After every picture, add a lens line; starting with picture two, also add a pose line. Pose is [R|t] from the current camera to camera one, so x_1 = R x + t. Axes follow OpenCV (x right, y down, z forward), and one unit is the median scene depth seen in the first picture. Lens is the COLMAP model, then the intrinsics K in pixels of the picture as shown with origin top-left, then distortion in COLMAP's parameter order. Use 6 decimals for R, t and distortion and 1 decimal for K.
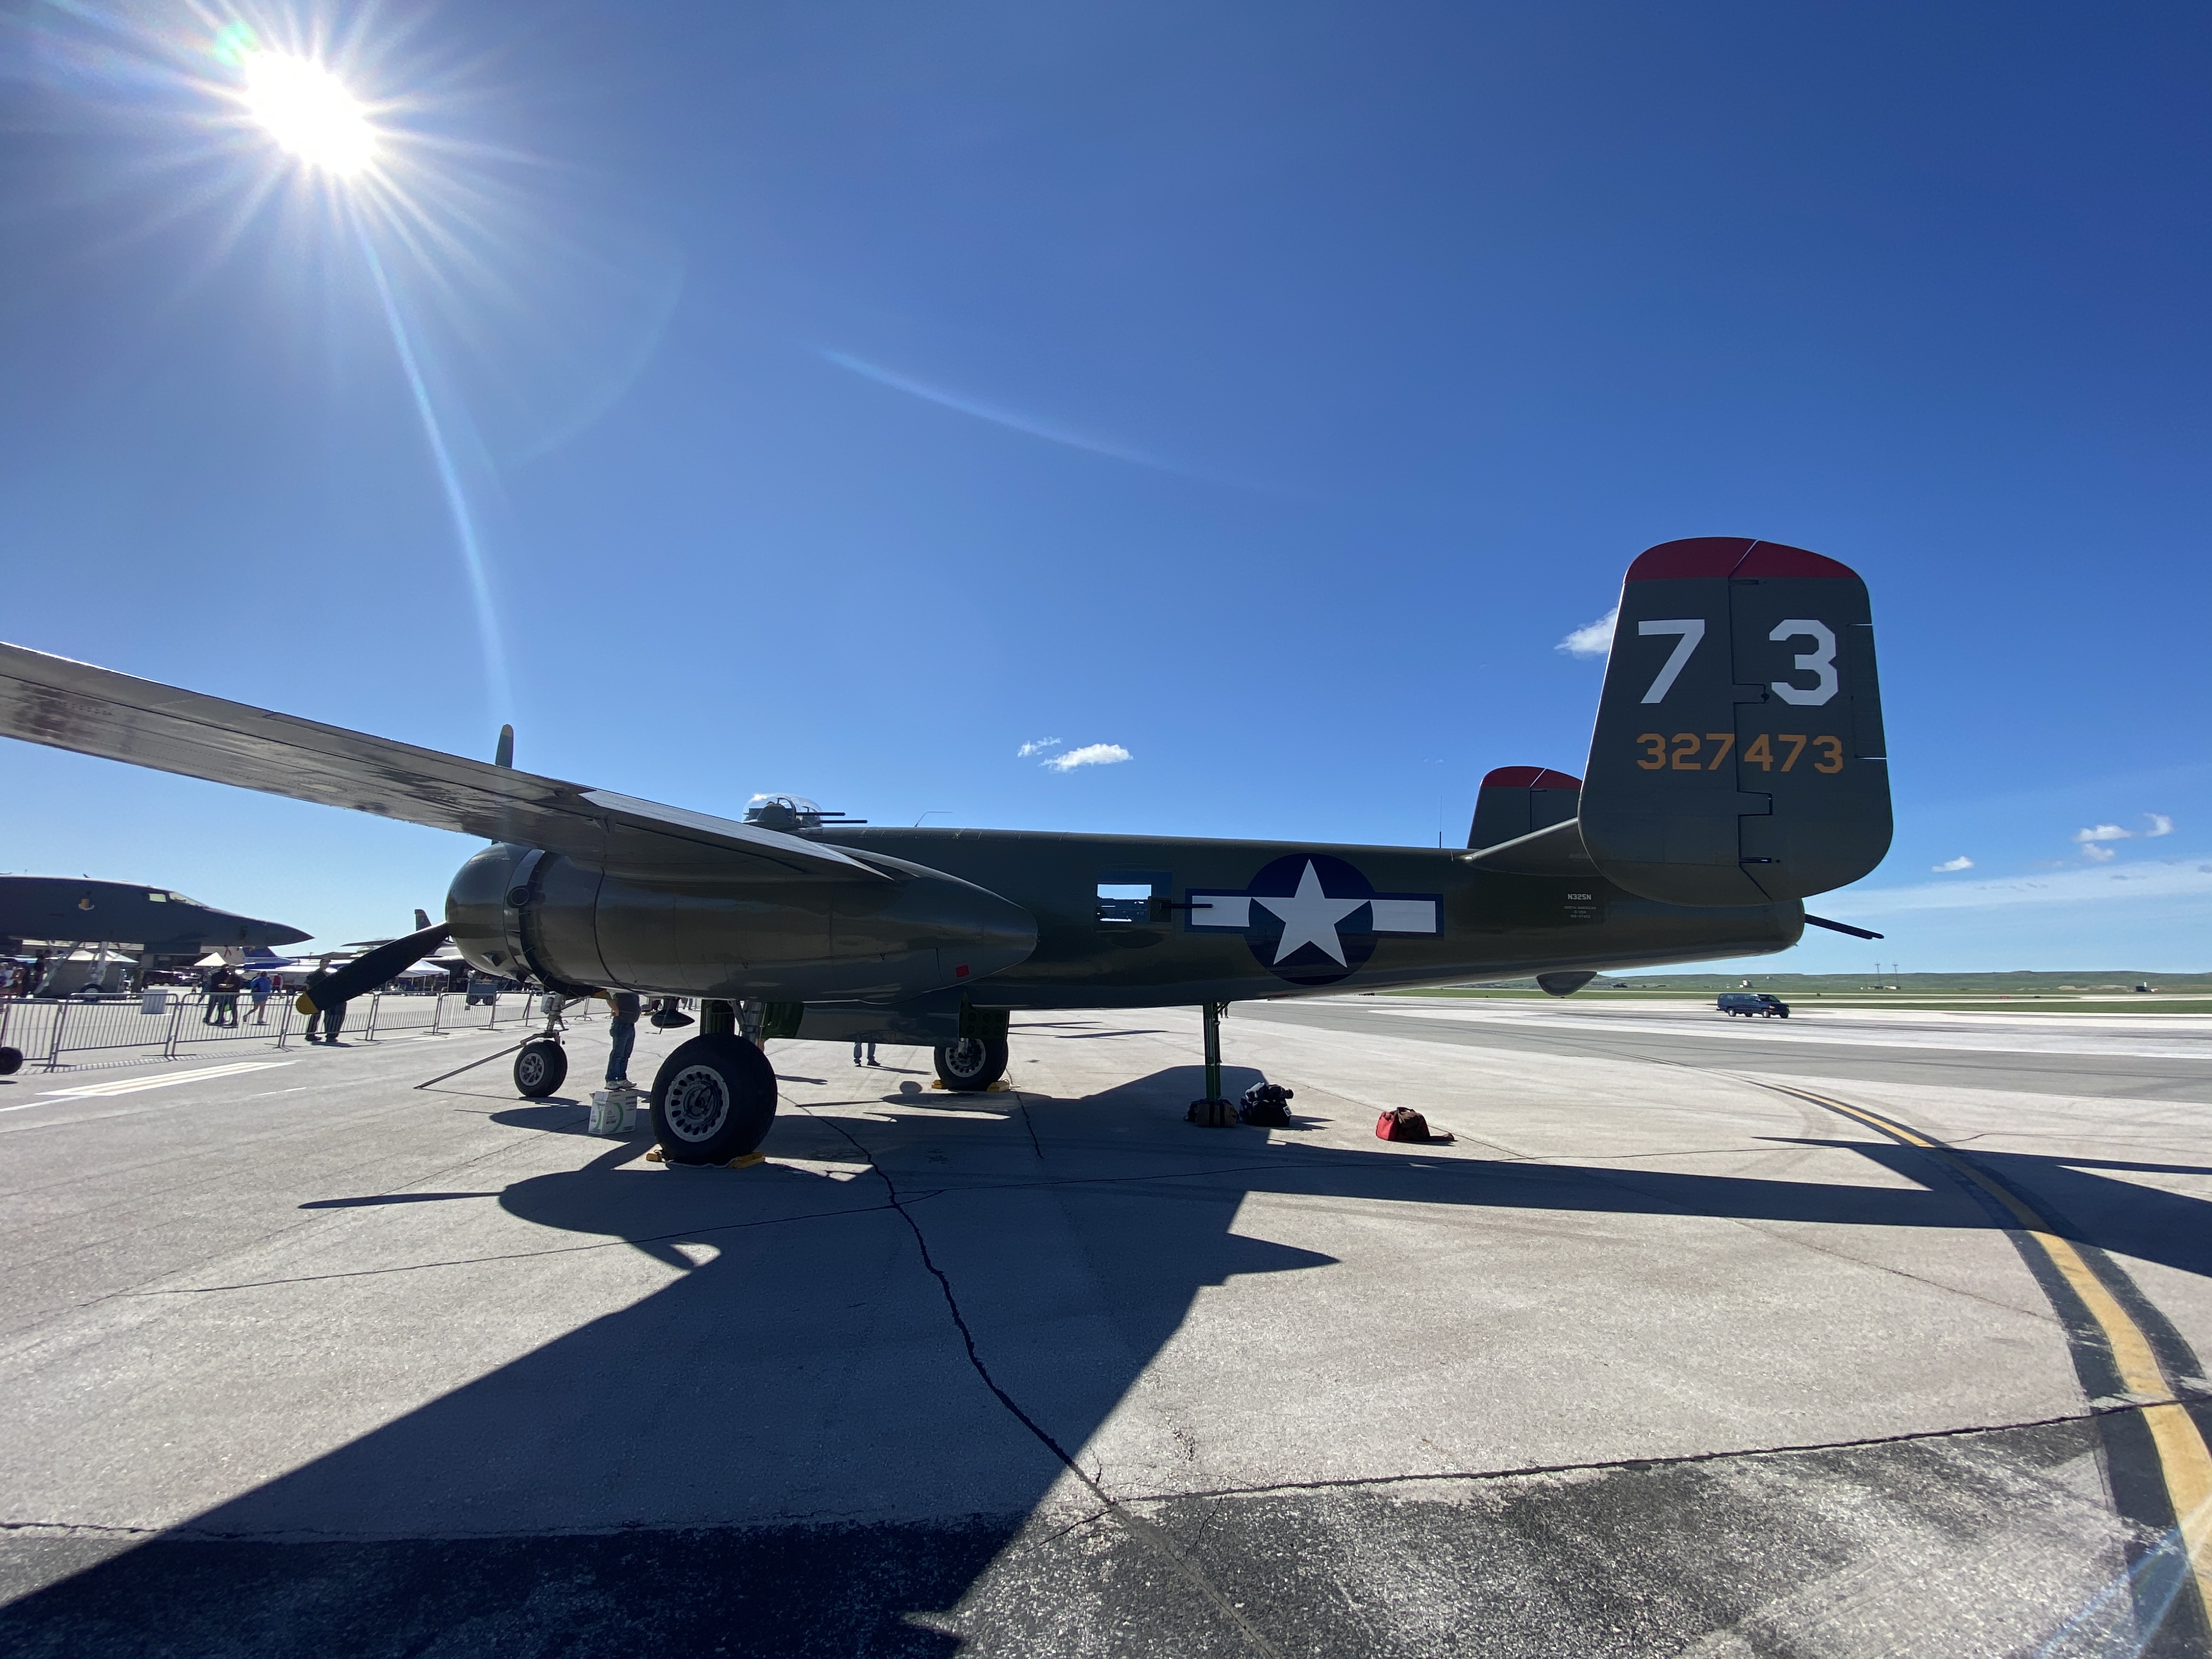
lens RADIAL K [[895.0, 0, 1106.0], [0, 895.0, 829.5], [0, 0, 1]] dist [0.013769, -0.016519]
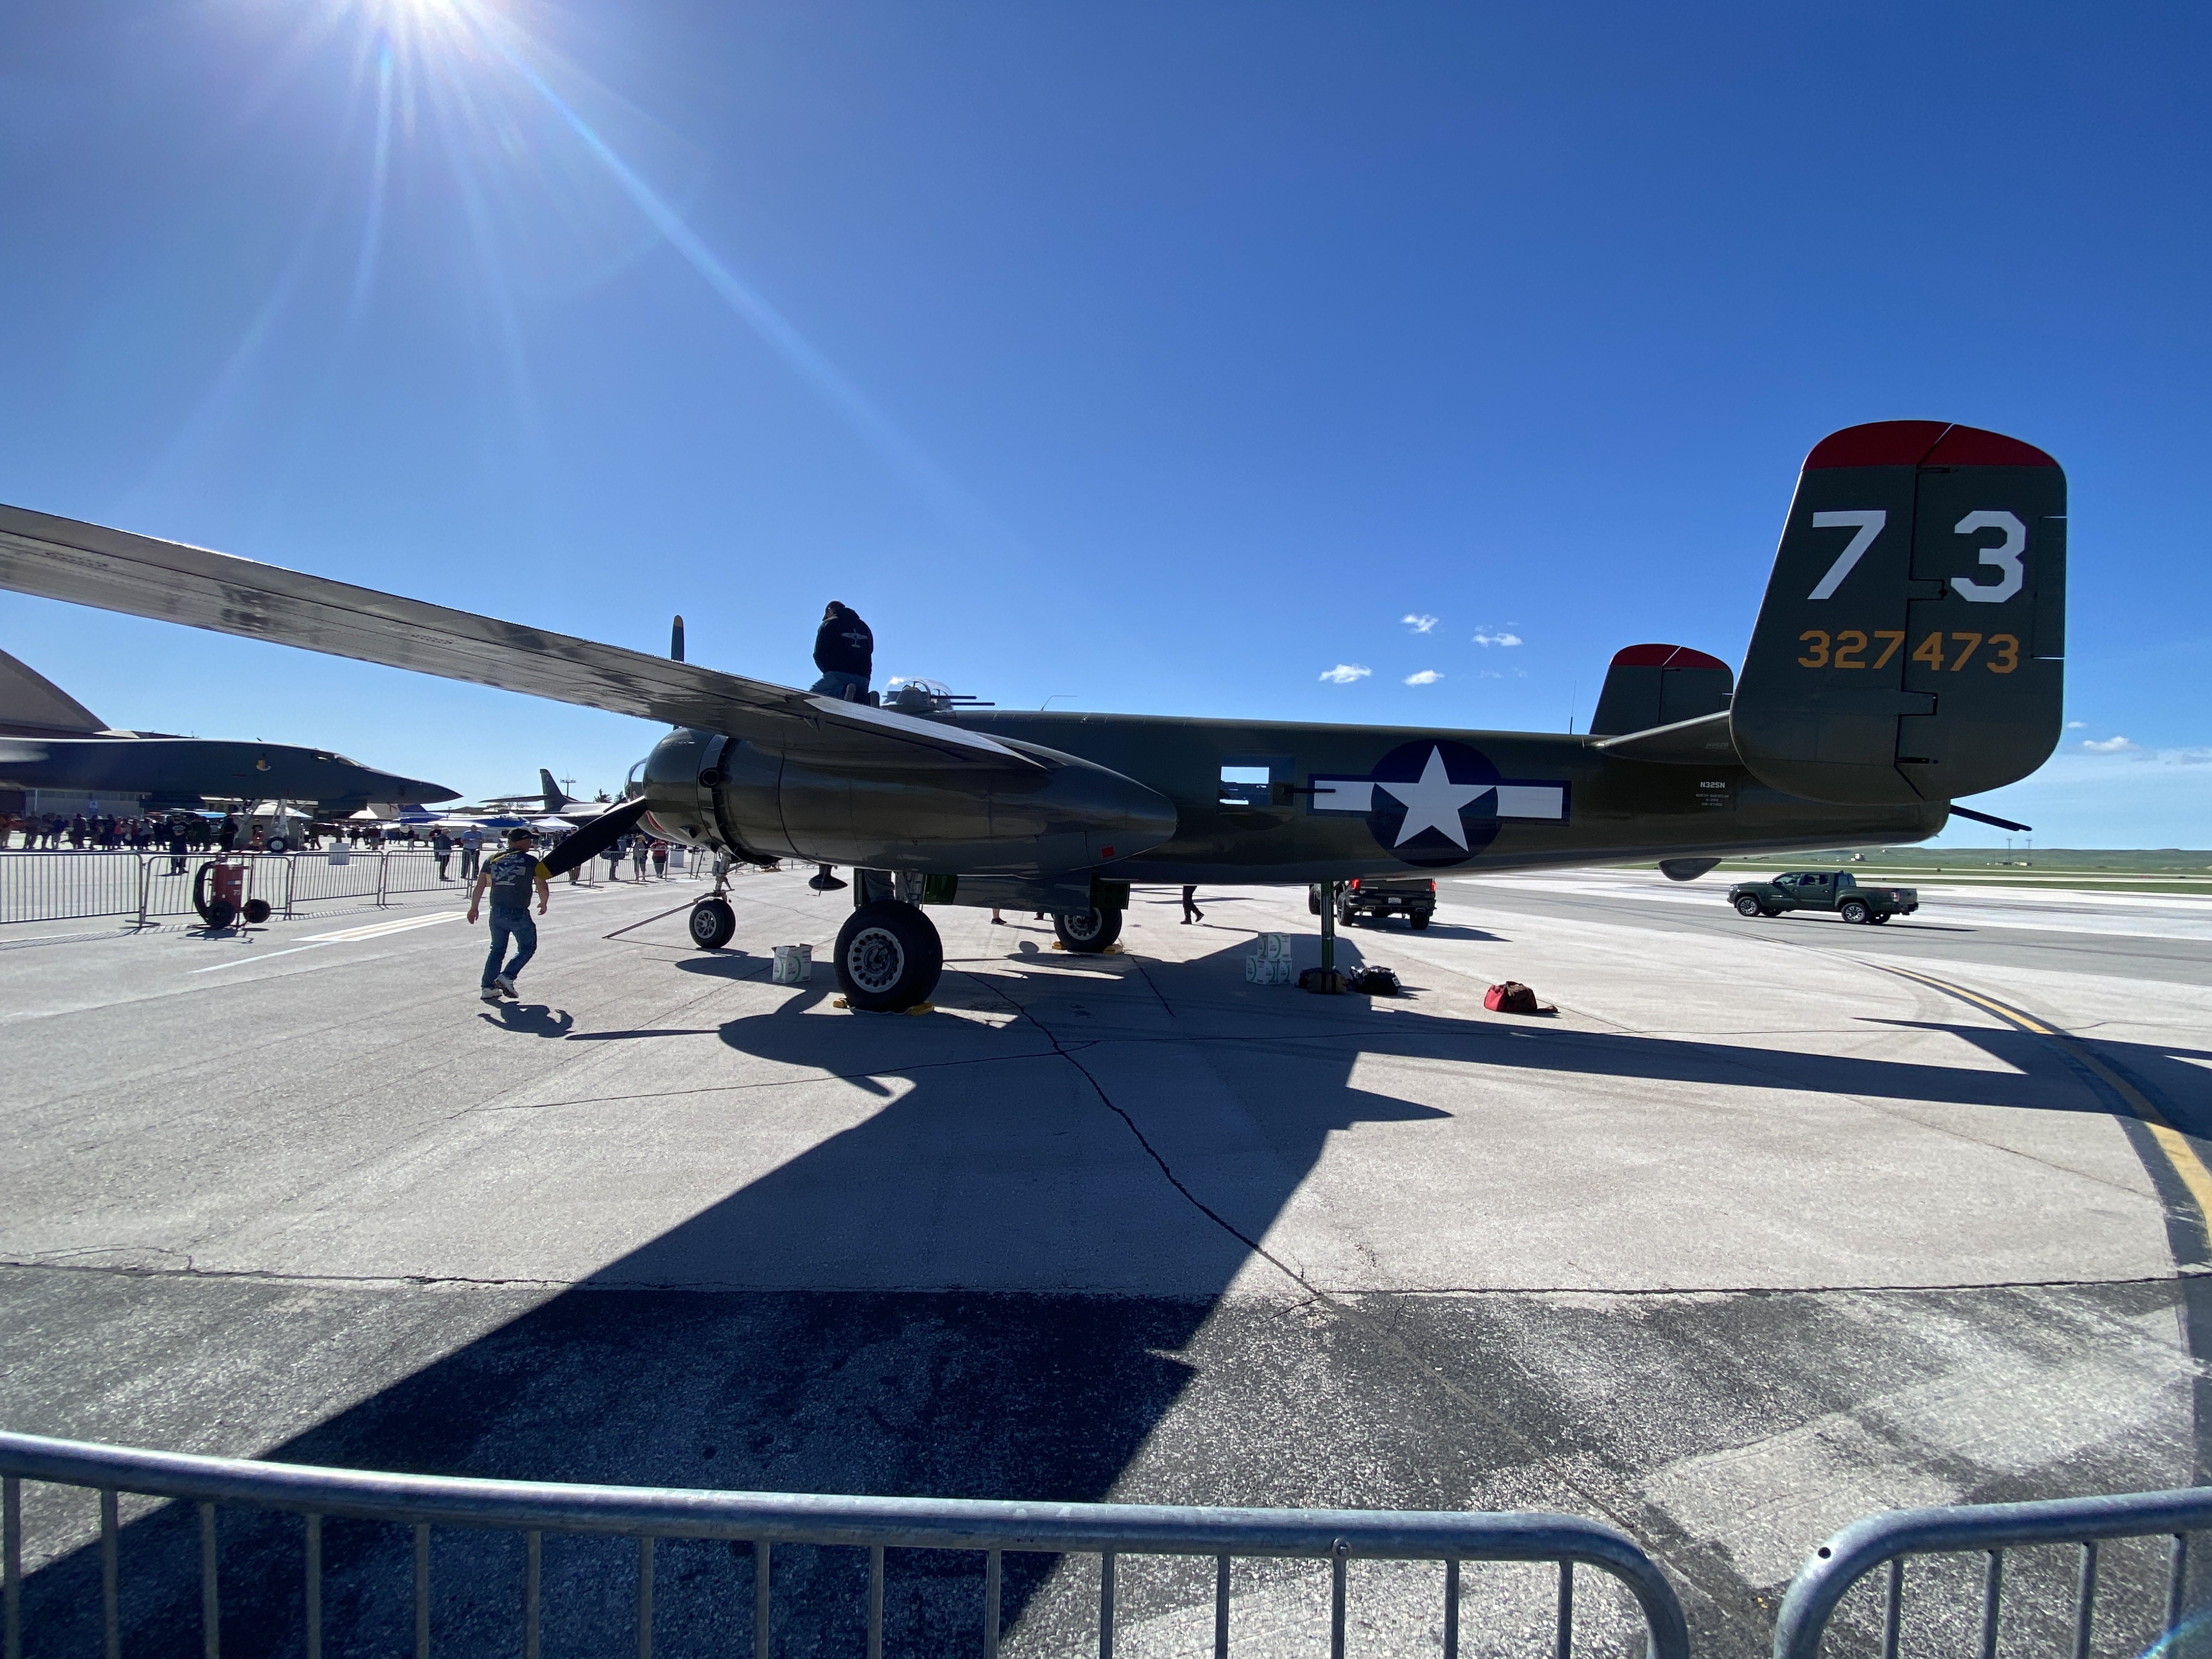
lens RADIAL K [[885.7, 0, 1106.0], [0, 885.7, 829.5], [0, 0, 1]] dist [0.012533, -0.015983]
pose [[0.995714, 0.012875, -0.091582, -0.082636], [0.000978, 0.988740, 0.149638, -0.036839], [0.092477, -0.149087, 0.984490, -0.071906]]
